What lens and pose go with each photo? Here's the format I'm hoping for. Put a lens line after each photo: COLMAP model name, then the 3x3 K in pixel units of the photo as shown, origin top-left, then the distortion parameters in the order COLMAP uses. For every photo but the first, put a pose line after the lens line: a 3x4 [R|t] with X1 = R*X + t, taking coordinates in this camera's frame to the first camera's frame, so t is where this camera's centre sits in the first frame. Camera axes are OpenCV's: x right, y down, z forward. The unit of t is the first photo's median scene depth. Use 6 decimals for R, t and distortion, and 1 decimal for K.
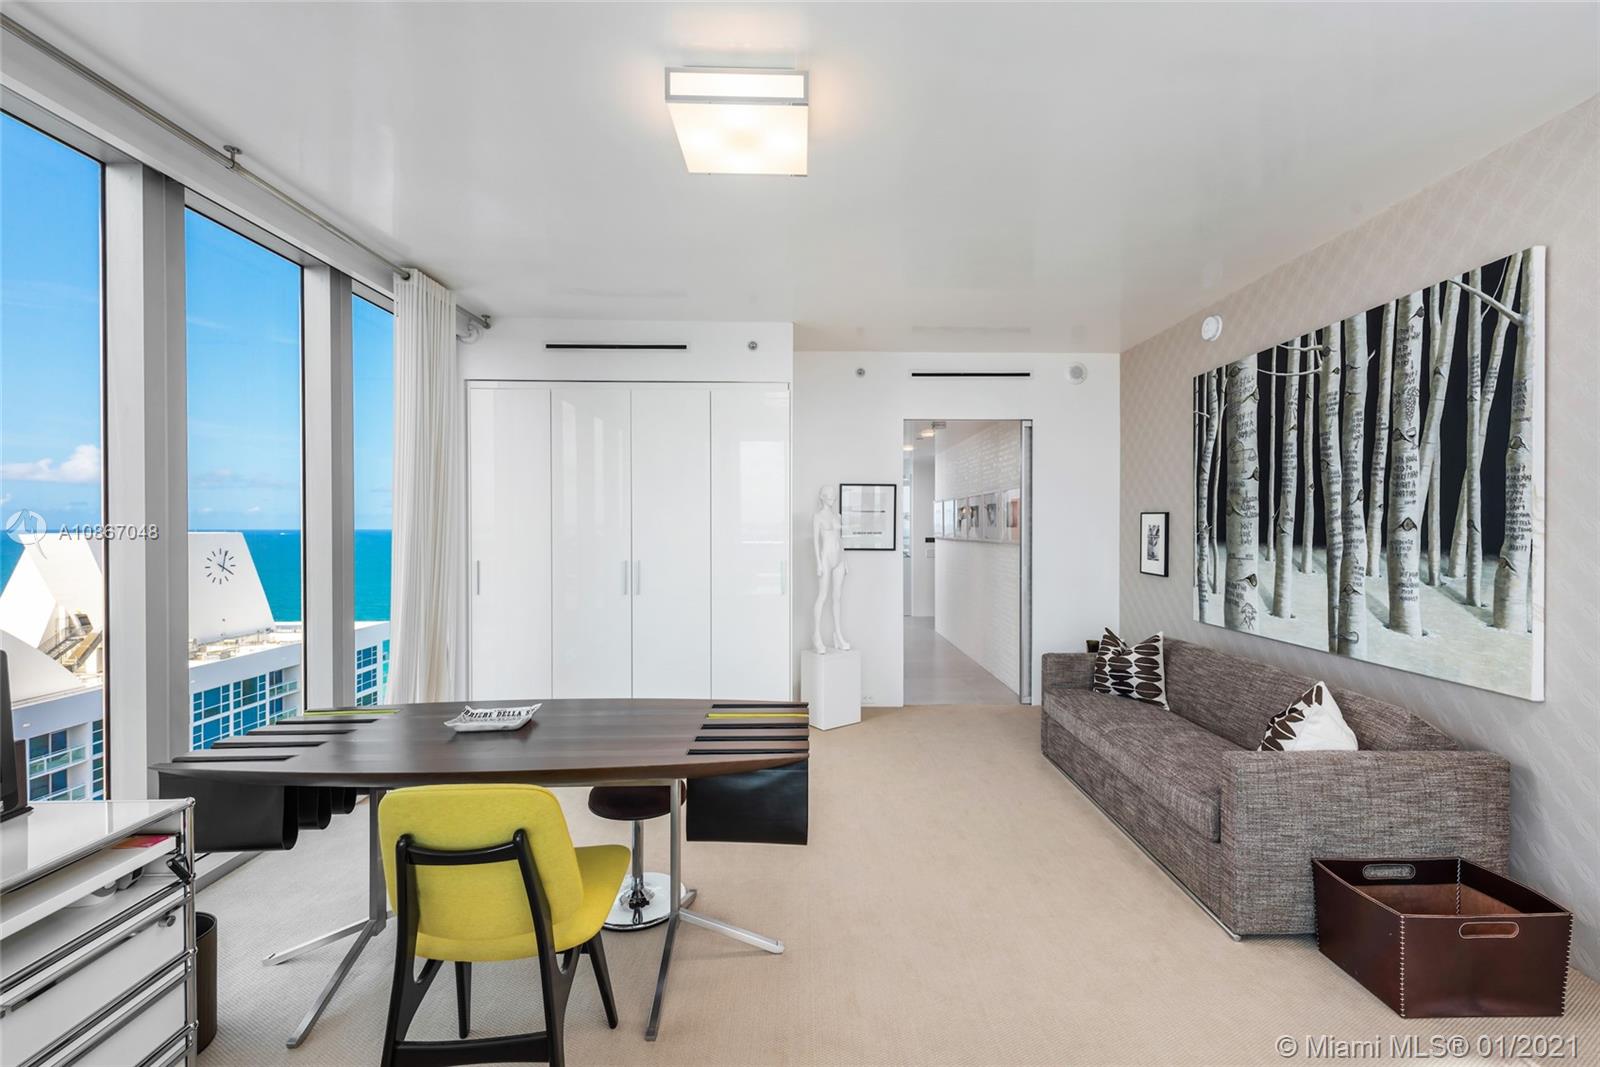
lens RADIAL K [[648.5, 0, 803.1], [0, 648.5, 530.6], [0, 0, 1]] dist [0.000588, 0.000095]
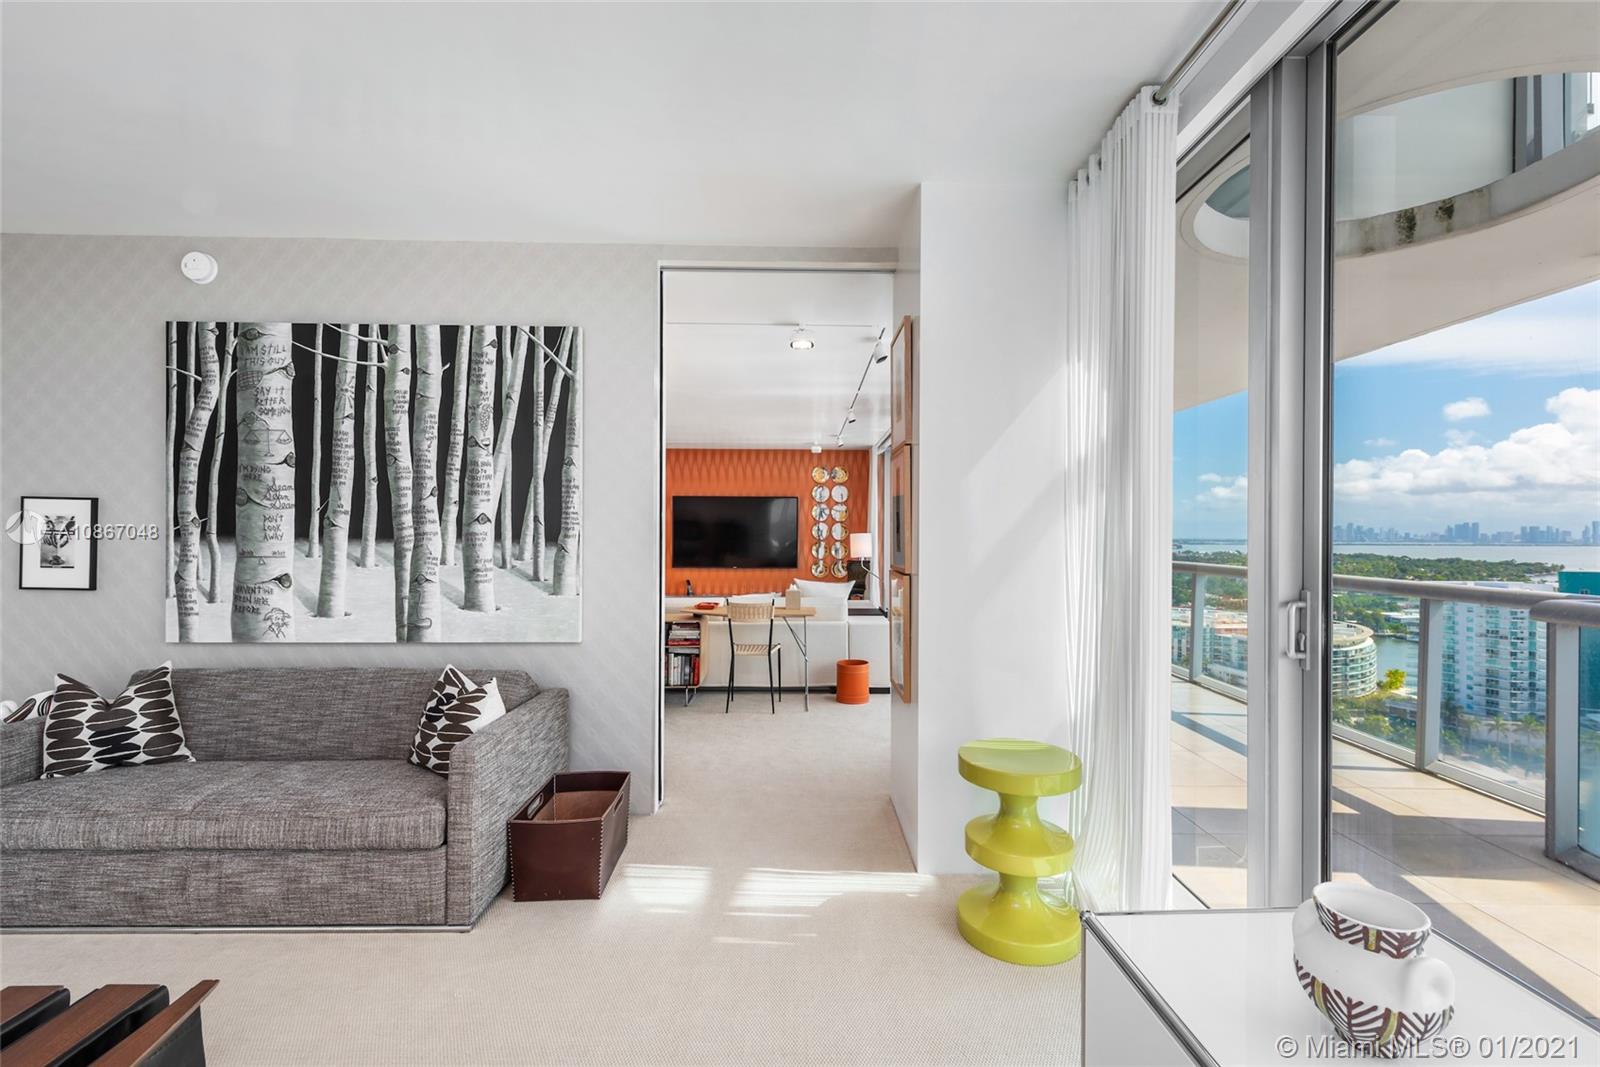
lens RADIAL K [[699.7, 0, 807.8], [0, 699.7, 533.8], [0, 0, 1]] dist [0.000105, 0.000020]
pose [[-0.012111, 0.001870, 0.999925, -0.316252], [-0.000703, 0.999998, -0.001879, 0.017716], [-0.999926, -0.000726, -0.012110, 0.376475]]
